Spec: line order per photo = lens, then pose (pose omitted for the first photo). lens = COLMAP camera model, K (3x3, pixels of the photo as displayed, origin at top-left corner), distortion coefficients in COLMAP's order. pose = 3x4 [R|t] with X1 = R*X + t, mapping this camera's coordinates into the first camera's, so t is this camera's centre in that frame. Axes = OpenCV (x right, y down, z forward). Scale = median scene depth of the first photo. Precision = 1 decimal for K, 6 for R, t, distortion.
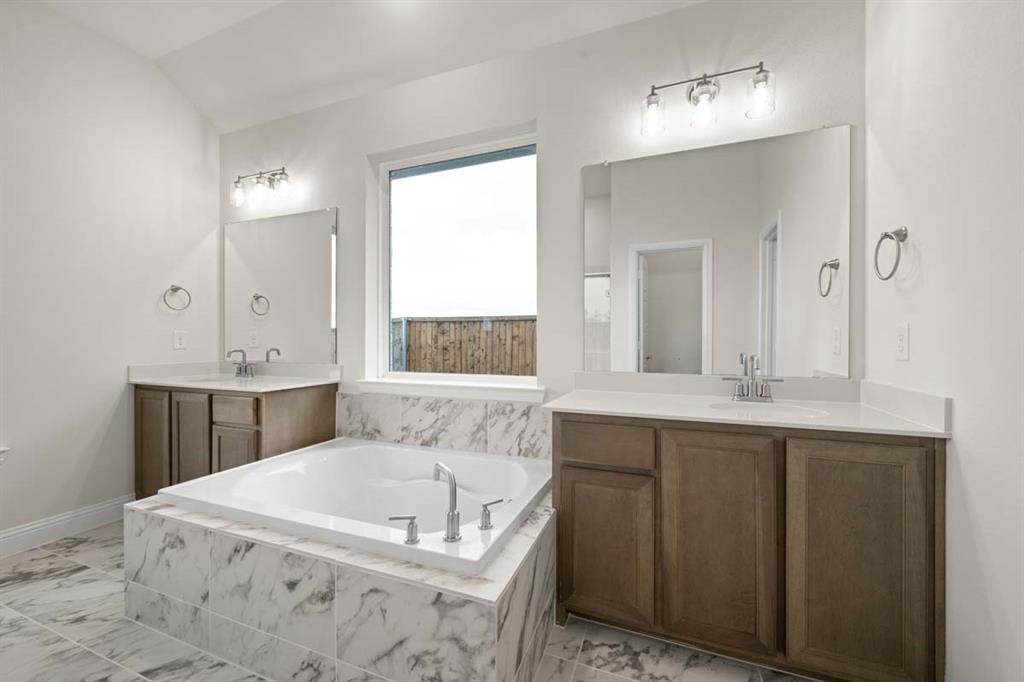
lens RADIAL K [[399.4, 0, 513.3], [0, 399.4, 339.9], [0, 0, 1]] dist [-0.010836, -0.000448]
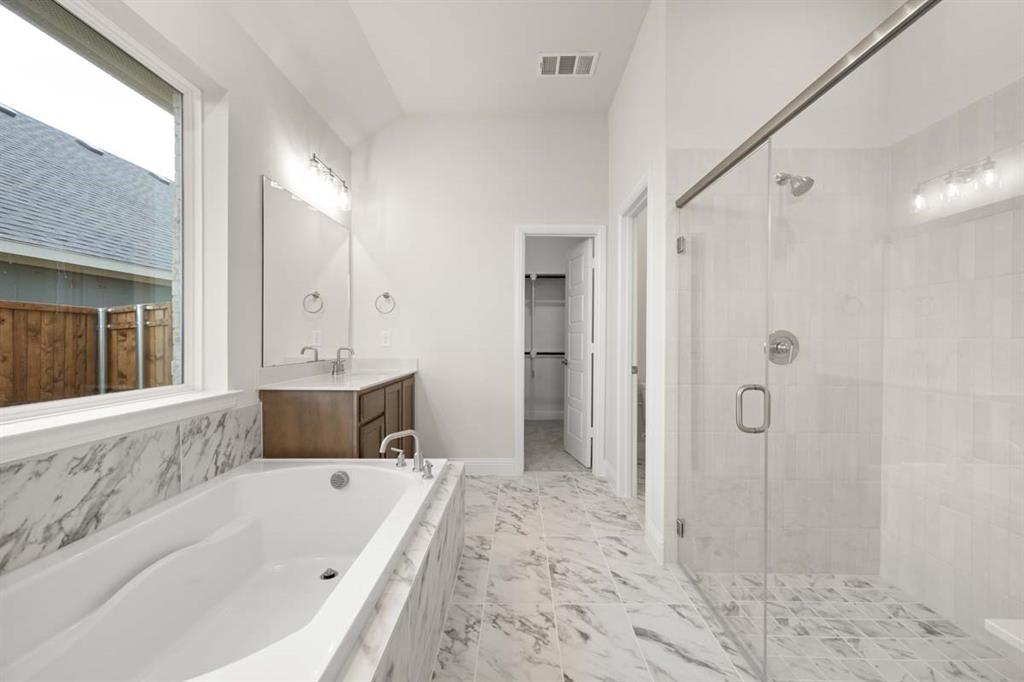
lens RADIAL K [[399.4, 0, 513.4], [0, 399.4, 340.3], [0, 0, 1]] dist [-0.010836, -0.000448]
pose [[-0.351562, -0.002717, 0.936161, -0.956696], [0.005584, 0.999972, 0.005000, 0.003011], [-0.936148, 0.006986, -0.351537, 0.677273]]
